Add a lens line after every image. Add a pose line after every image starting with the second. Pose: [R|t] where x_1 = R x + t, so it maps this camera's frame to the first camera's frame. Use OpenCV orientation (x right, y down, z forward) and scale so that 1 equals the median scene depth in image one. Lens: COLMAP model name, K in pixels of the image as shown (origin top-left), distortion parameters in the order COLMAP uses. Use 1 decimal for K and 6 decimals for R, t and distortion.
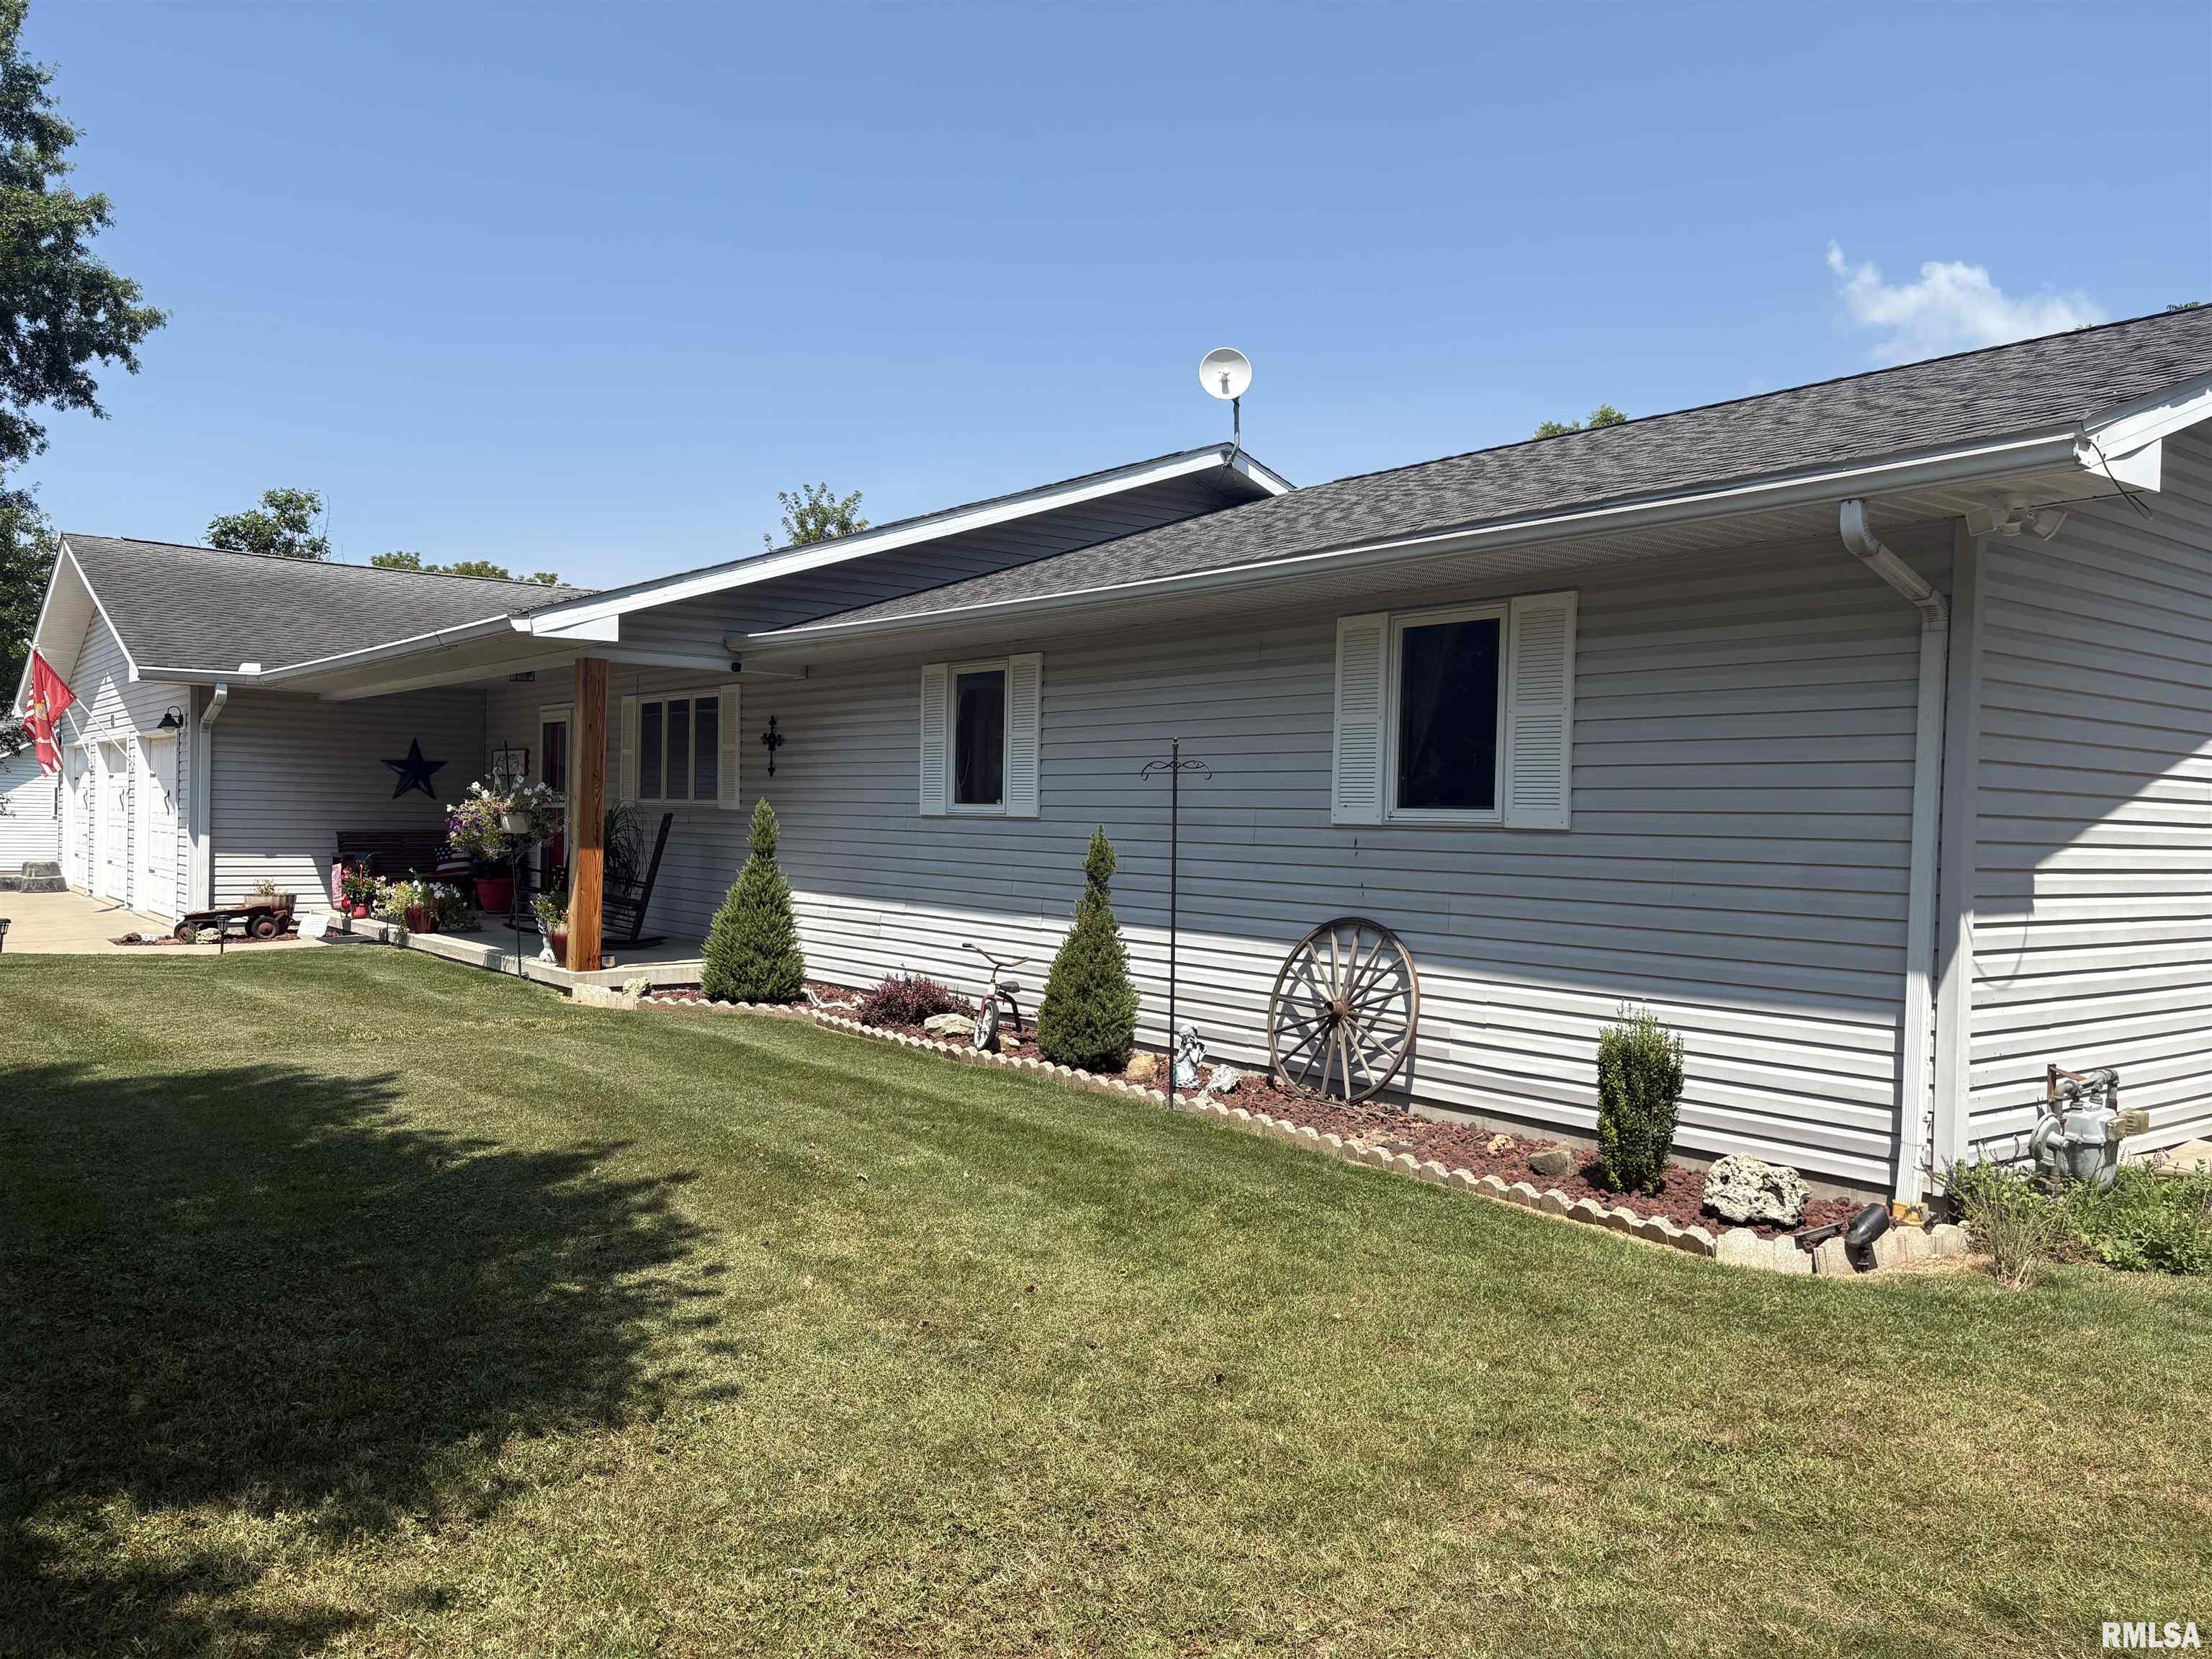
lens RADIAL K [[1669.9, 0, 1106.0], [0, 1669.9, 825.6], [0, 0, 1]] dist [0.039056, 0.000386]
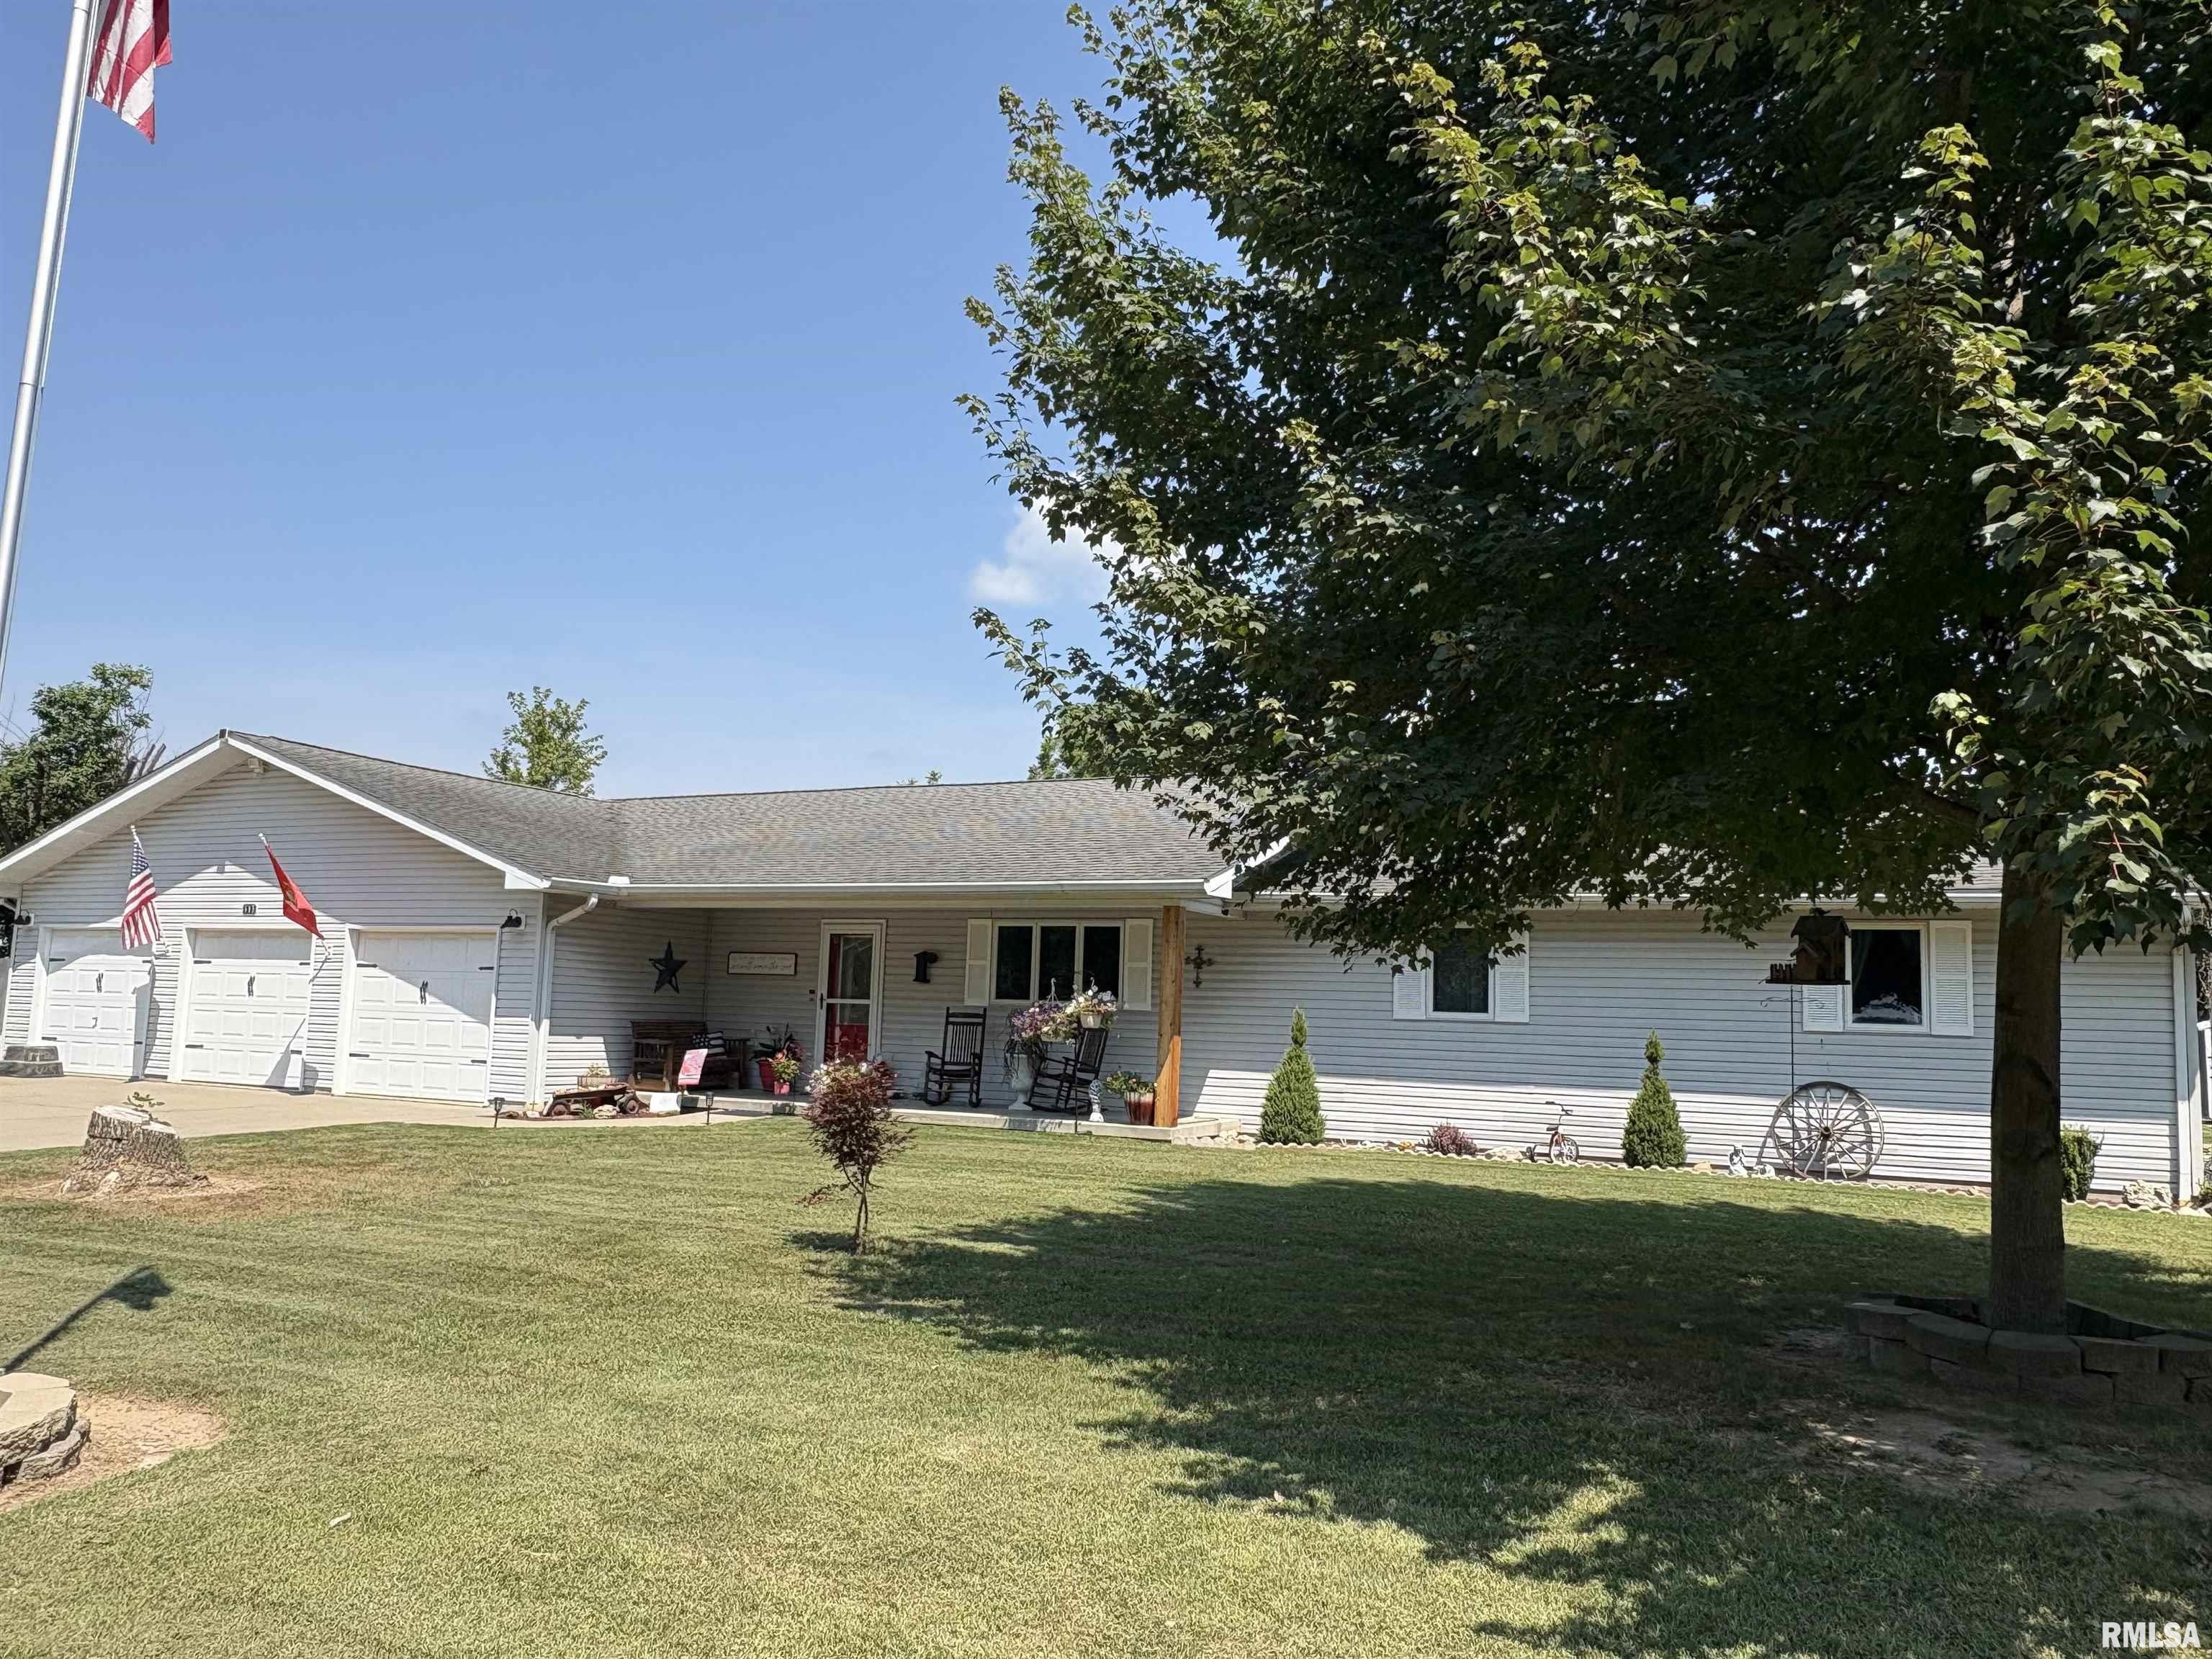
lens RADIAL K [[1630.9, 0, 1110.5], [0, 1630.9, 829.1], [0, 0, 1]] dist [0.000018, 0.002852]
pose [[0.907125, 0.059085, 0.416694, -0.777862], [-0.012106, 0.993350, -0.114496, -0.004151], [-0.420688, 0.098817, 0.901808, -0.196170]]
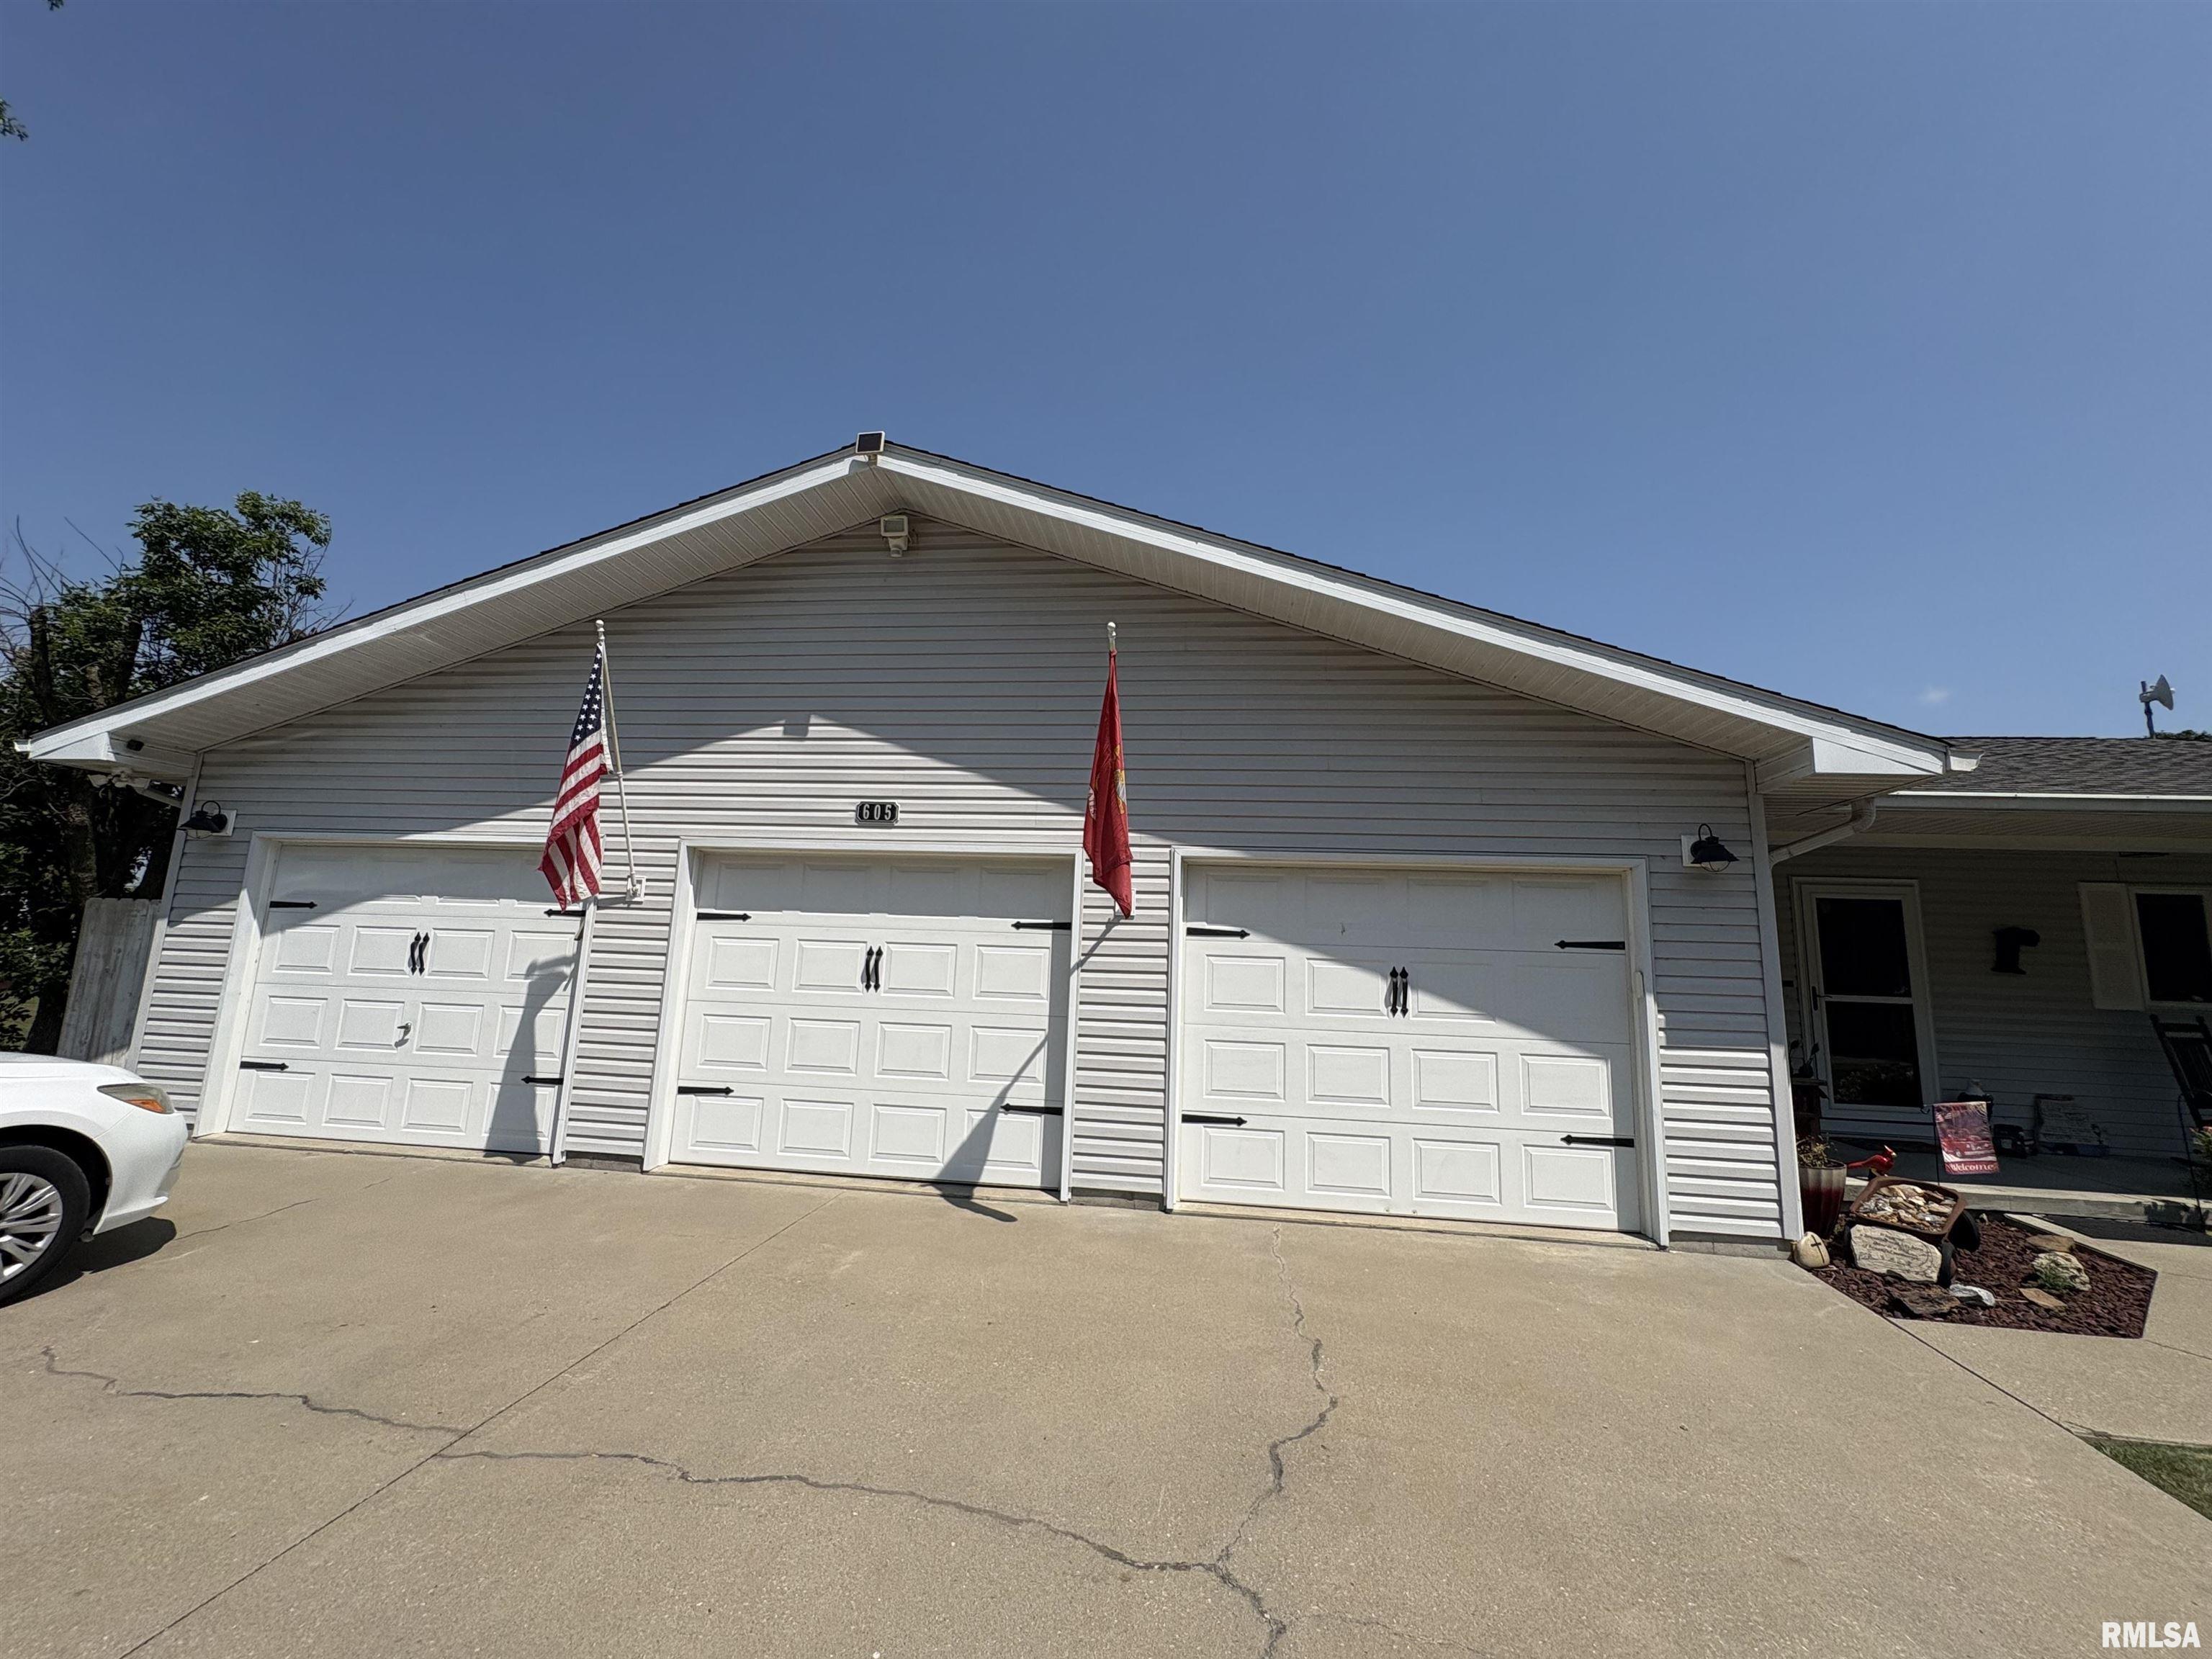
lens RADIAL K [[883.4, 0, 1103.1], [0, 883.4, 836.9], [0, 0, 1]] dist [-0.002199, -0.000786]
pose [[0.705919, 0.116337, 0.698673, -1.070491], [-0.018544, 0.989116, -0.145963, -0.025191], [-0.708050, 0.090082, 0.700393, 1.128561]]
